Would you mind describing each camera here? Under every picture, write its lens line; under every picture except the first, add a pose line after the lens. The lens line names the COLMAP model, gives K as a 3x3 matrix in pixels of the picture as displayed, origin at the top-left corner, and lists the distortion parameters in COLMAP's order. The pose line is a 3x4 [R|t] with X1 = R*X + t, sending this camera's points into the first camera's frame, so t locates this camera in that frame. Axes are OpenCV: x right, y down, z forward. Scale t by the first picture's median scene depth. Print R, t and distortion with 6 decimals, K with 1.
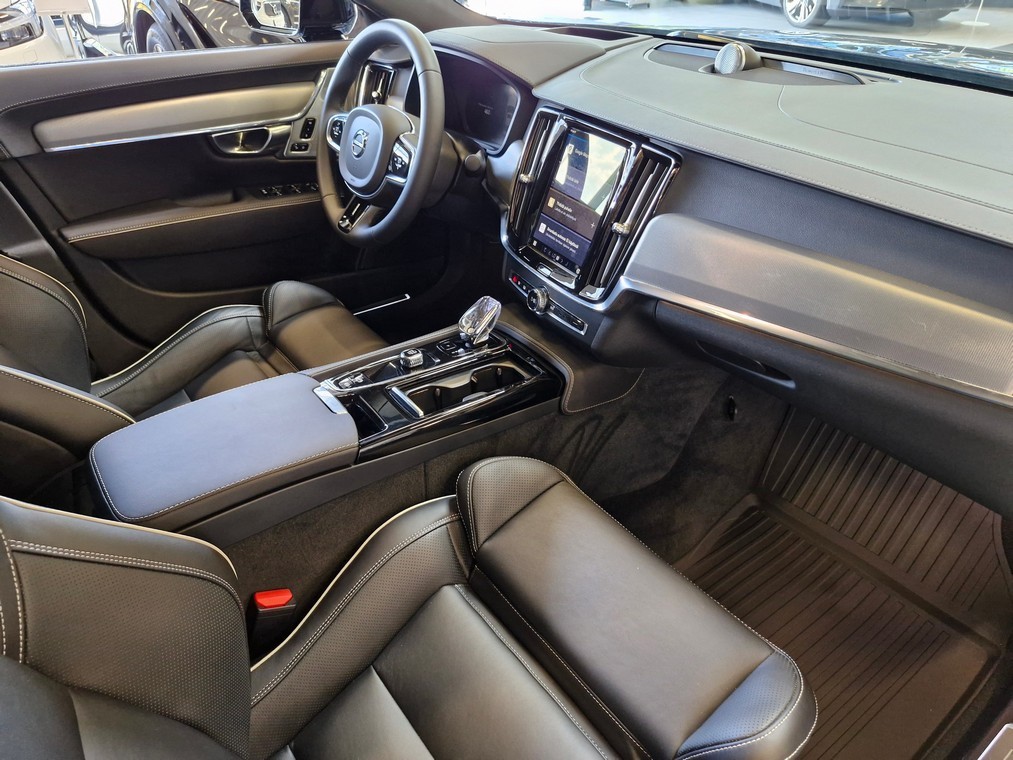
lens RADIAL K [[724.3, 0, 503.8], [0, 724.3, 385.1], [0, 0, 1]] dist [0.032416, -0.021053]
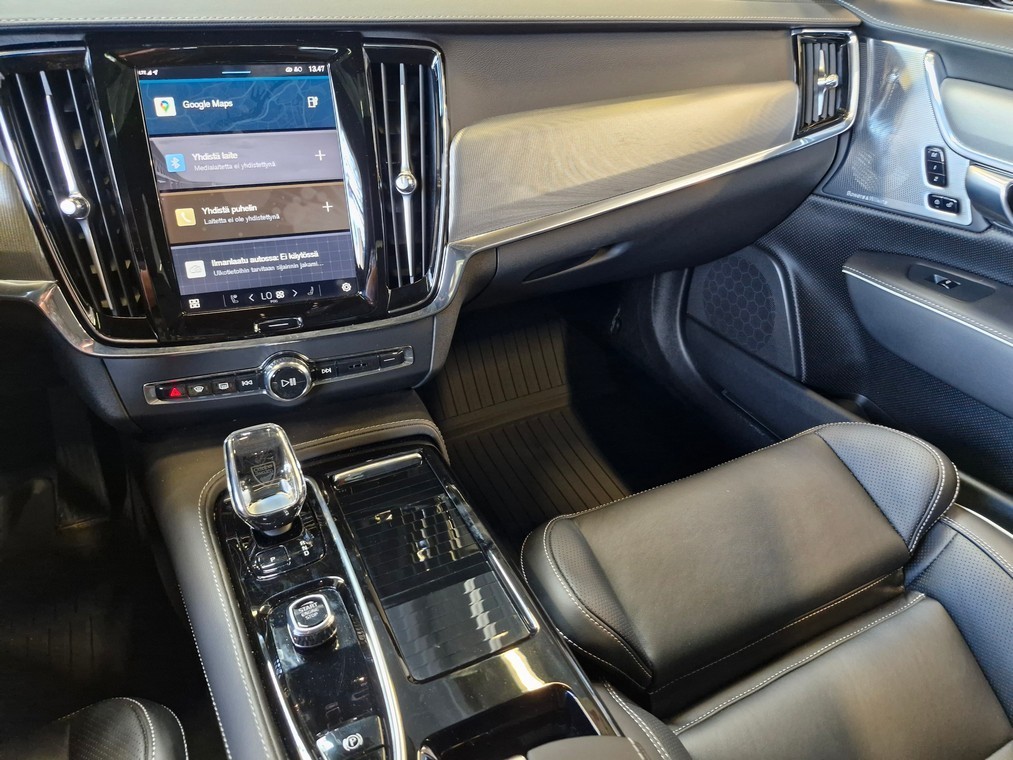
lens RADIAL K [[724.3, 0, 506.9], [0, 724.3, 388.0], [0, 0, 1]] dist [0.032416, -0.021053]
pose [[0.160970, -0.561118, 0.811933, -0.387762], [0.500191, 0.755567, 0.422998, -0.269473], [-0.850822, 0.338031, 0.402290, 0.654564]]
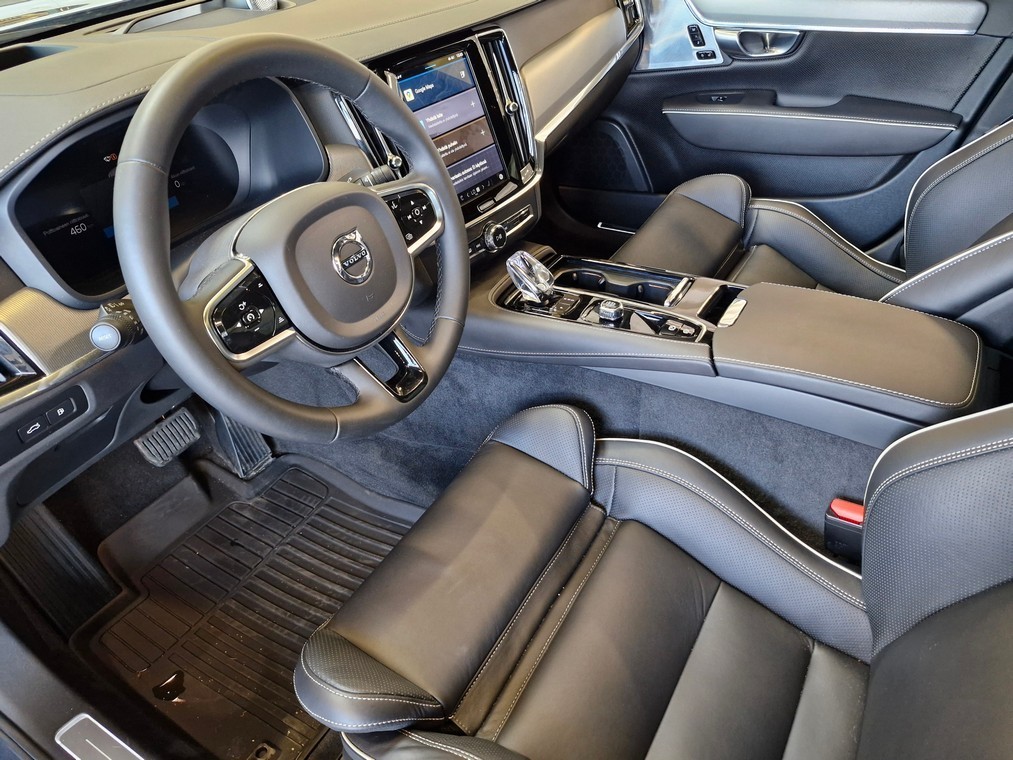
lens RADIAL K [[724.3, 0, 502.6], [0, 724.3, 381.2], [0, 0, 1]] dist [0.032416, -0.021053]
pose [[-0.381685, -0.538910, 0.750928, -0.785476], [0.561279, 0.510348, 0.651545, -0.648131], [-0.734358, 0.670165, 0.107687, 1.043093]]
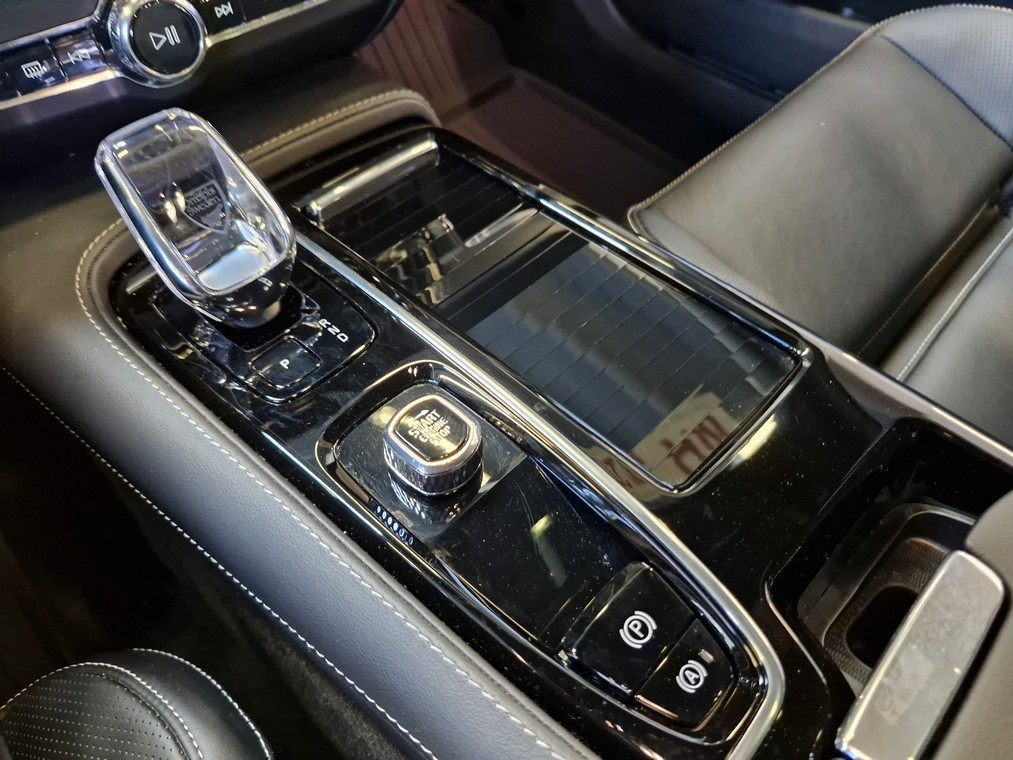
lens RADIAL K [[724.3, 0, 501.1], [0, 724.3, 382.5], [0, 0, 1]] dist [0.032416, -0.021053]
pose [[-0.171665, -0.776178, 0.606694, -0.254104], [0.517348, 0.453059, 0.726009, -0.197364], [-0.838381, 0.438503, 0.323780, 0.880229]]
